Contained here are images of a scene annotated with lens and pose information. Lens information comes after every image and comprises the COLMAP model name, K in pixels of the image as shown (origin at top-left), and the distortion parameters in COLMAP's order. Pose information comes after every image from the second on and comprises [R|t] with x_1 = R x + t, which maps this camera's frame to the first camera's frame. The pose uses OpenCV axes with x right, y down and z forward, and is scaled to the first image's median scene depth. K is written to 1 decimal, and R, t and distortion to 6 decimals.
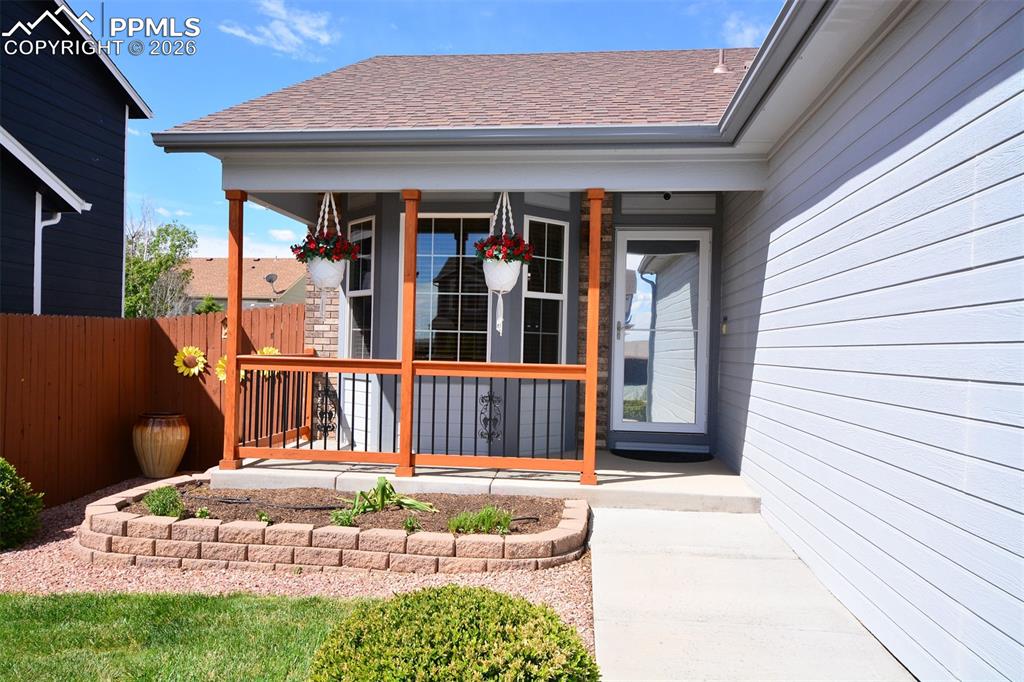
lens RADIAL K [[724.7, 0, 509.7], [0, 724.7, 345.1], [0, 0, 1]] dist [0.011041, 0.002380]
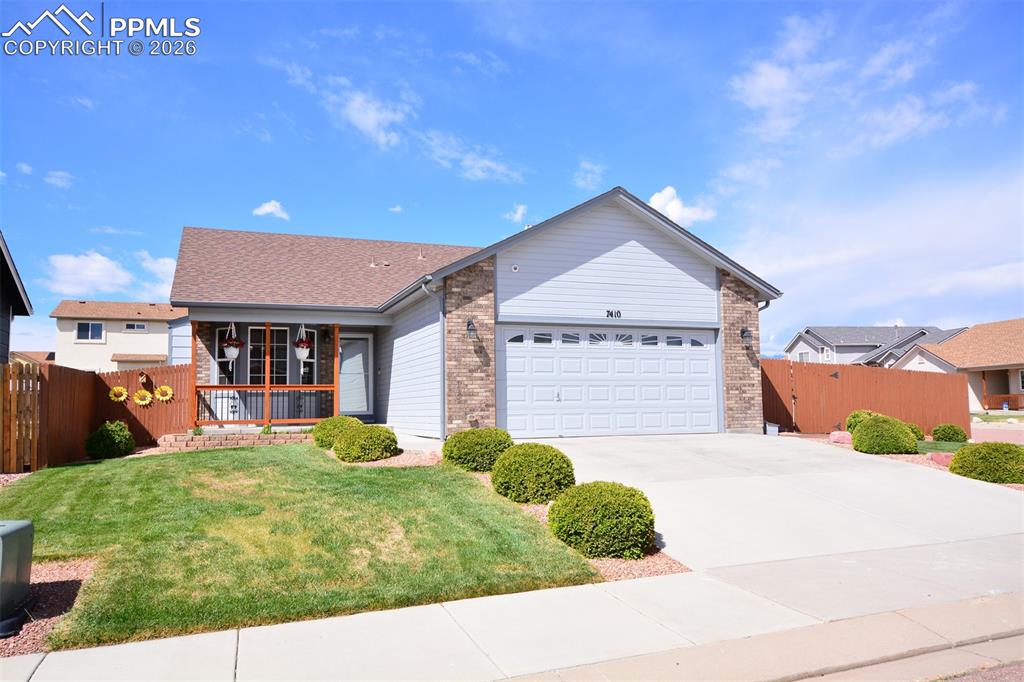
lens RADIAL K [[724.7, 0, 509.9], [0, 724.7, 343.1], [0, 0, 1]] dist [0.011041, 0.002380]
pose [[0.881011, 0.004767, 0.473071, -0.500172], [0.034951, 0.996561, -0.075133, 0.080053], [-0.471802, 0.082727, 0.877815, -1.453039]]
